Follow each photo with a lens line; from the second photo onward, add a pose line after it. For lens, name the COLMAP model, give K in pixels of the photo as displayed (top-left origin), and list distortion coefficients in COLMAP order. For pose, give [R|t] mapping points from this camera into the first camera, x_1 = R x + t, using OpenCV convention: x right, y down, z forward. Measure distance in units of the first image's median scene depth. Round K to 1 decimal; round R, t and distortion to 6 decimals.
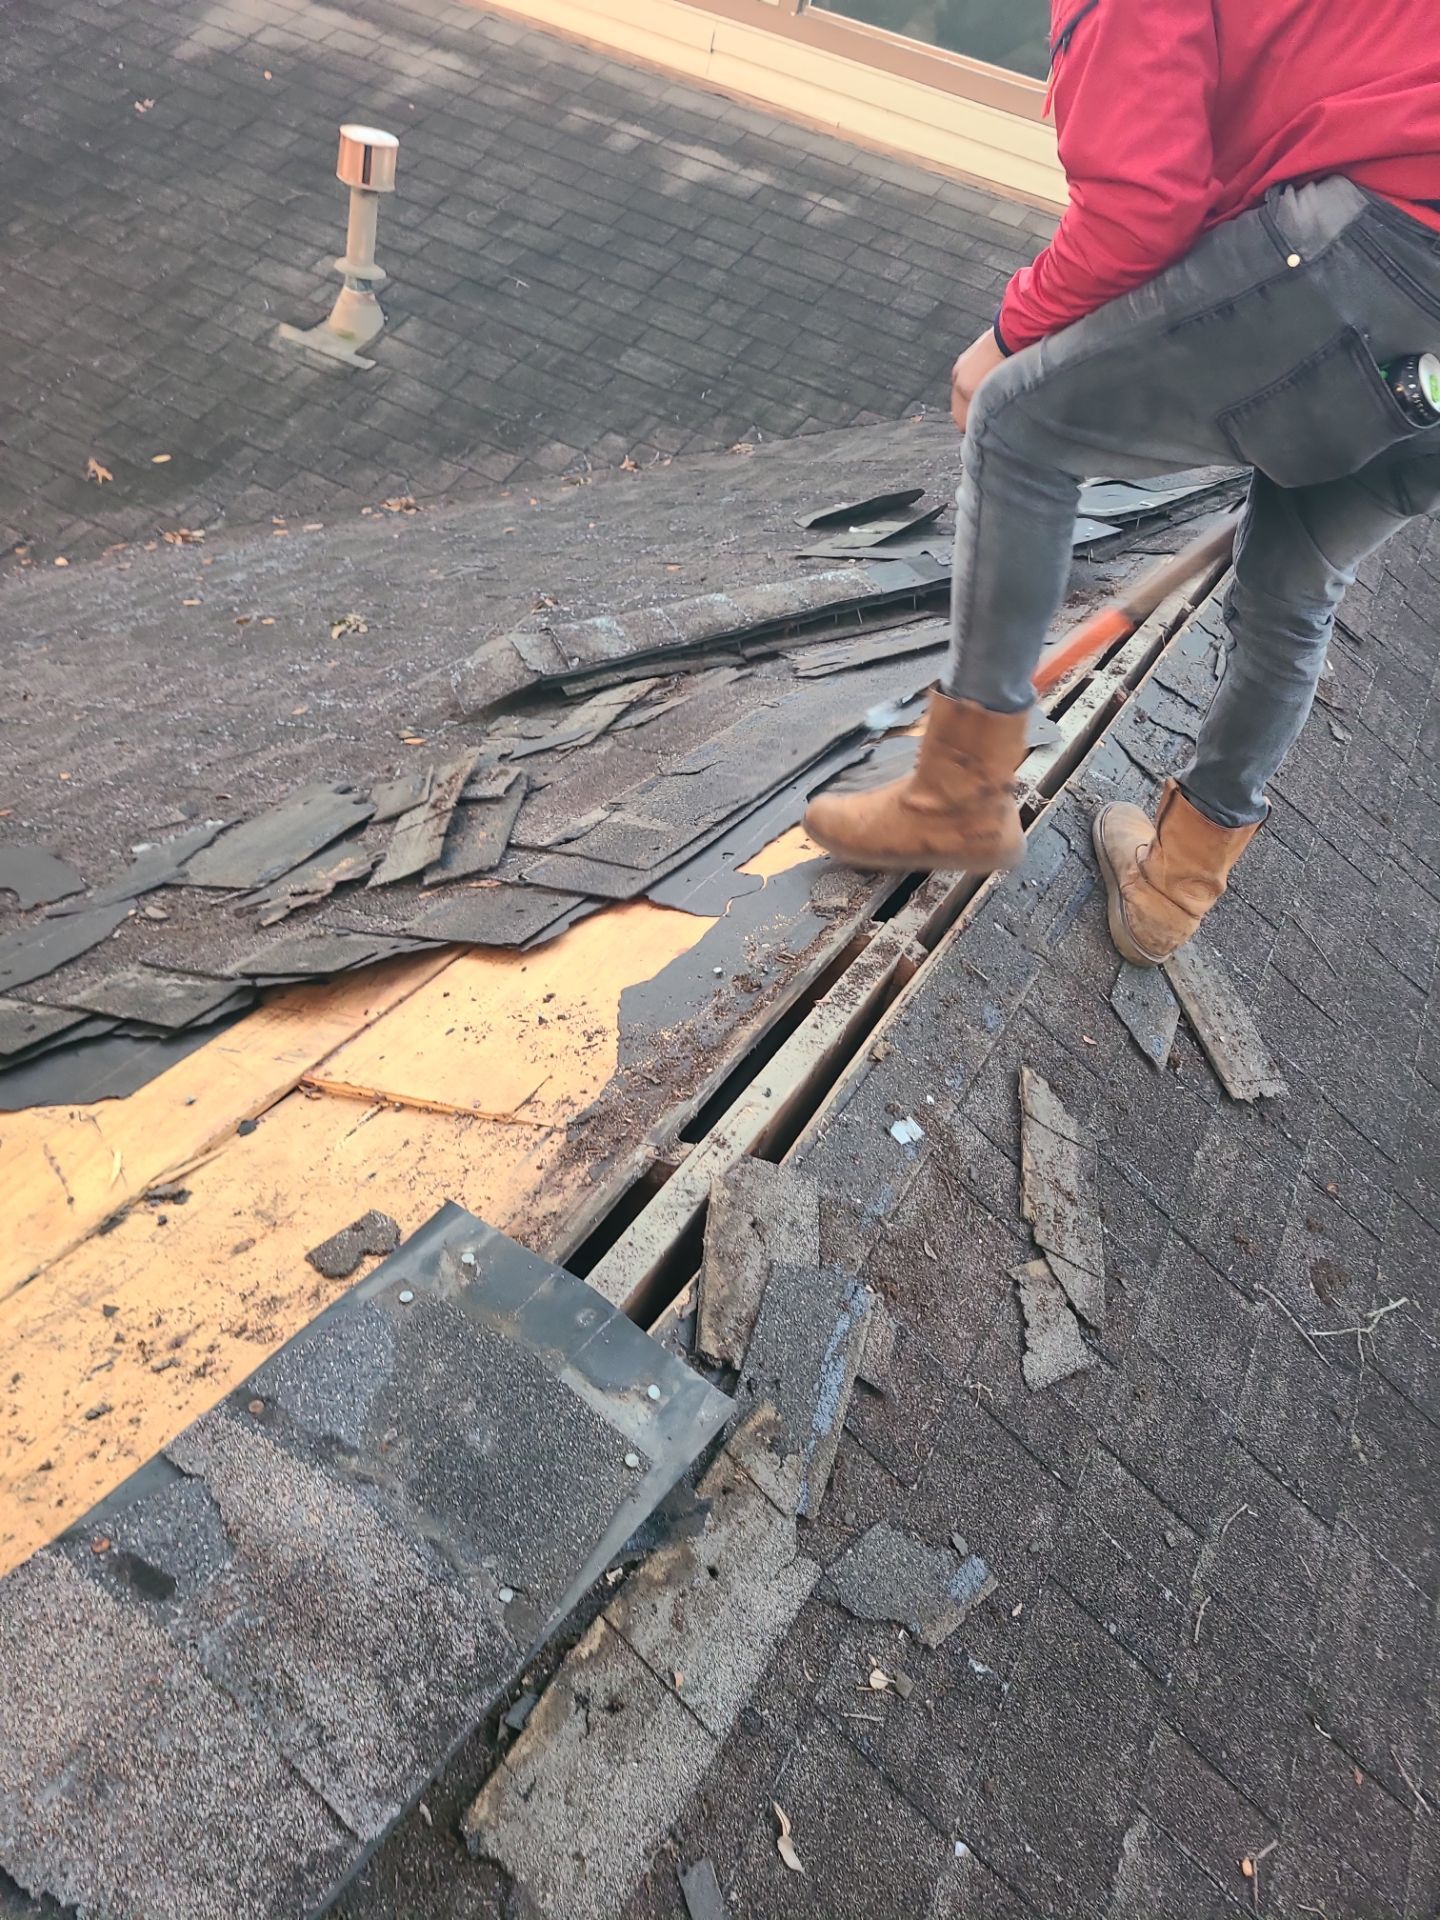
lens RADIAL K [[1410.7, 0, 720.0], [0, 1410.7, 960.0], [0, 0, 1]] dist [0.045434, -0.002010]
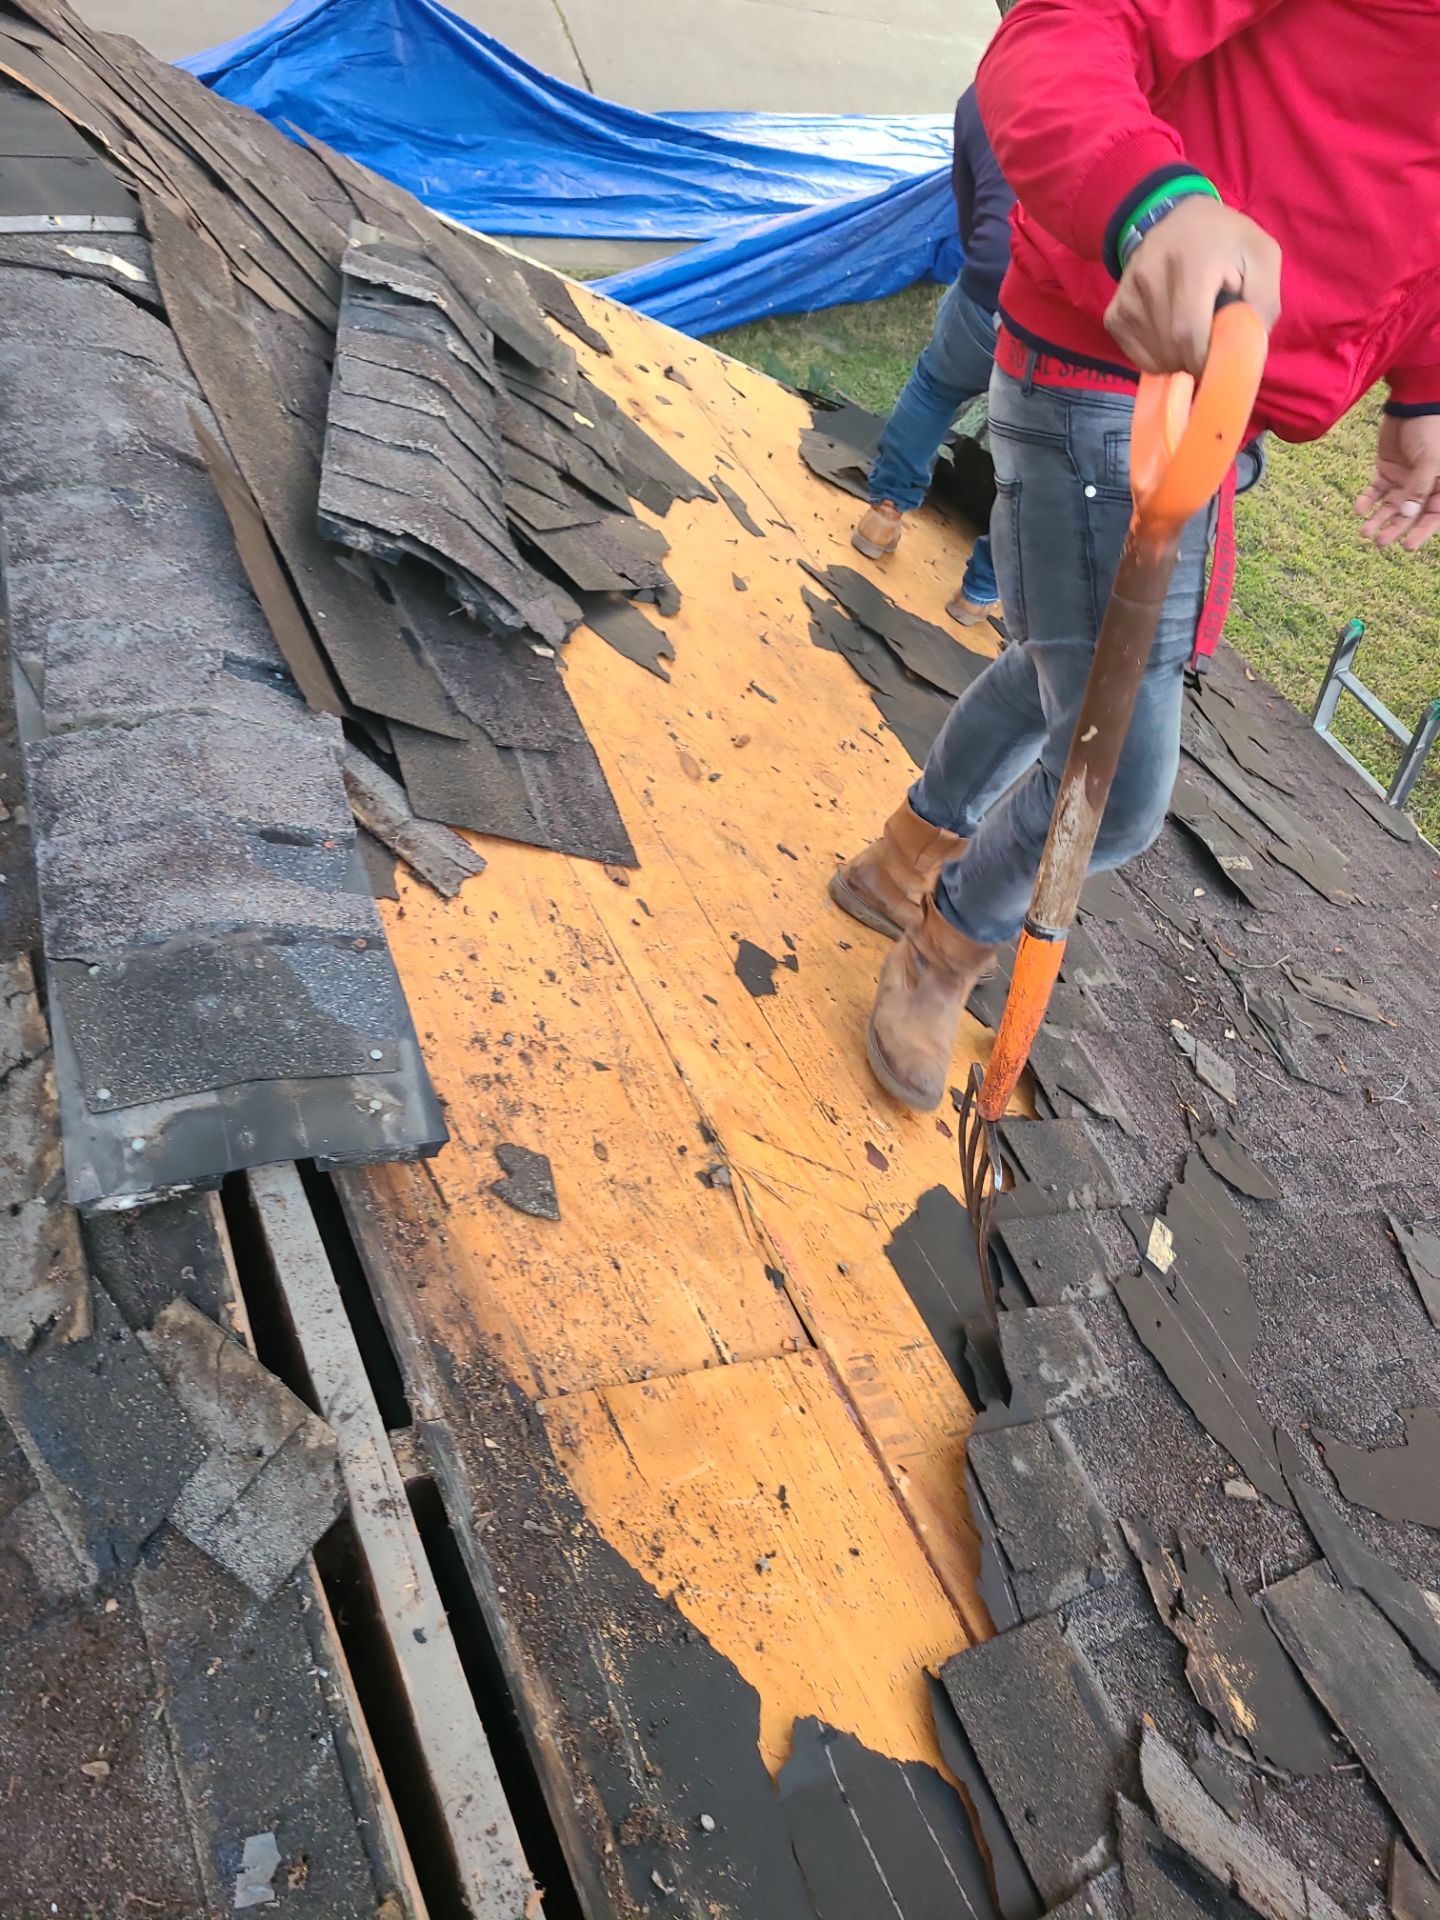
lens RADIAL K [[1410.7, 0, 720.0], [0, 1410.7, 960.0], [0, 0, 1]] dist [0.045434, -0.002010]
pose [[-0.497918, 0.394351, -0.772376, 0.401465], [-0.767406, 0.214485, 0.604223, -0.555443], [0.403939, 0.893579, 0.195832, 0.676553]]
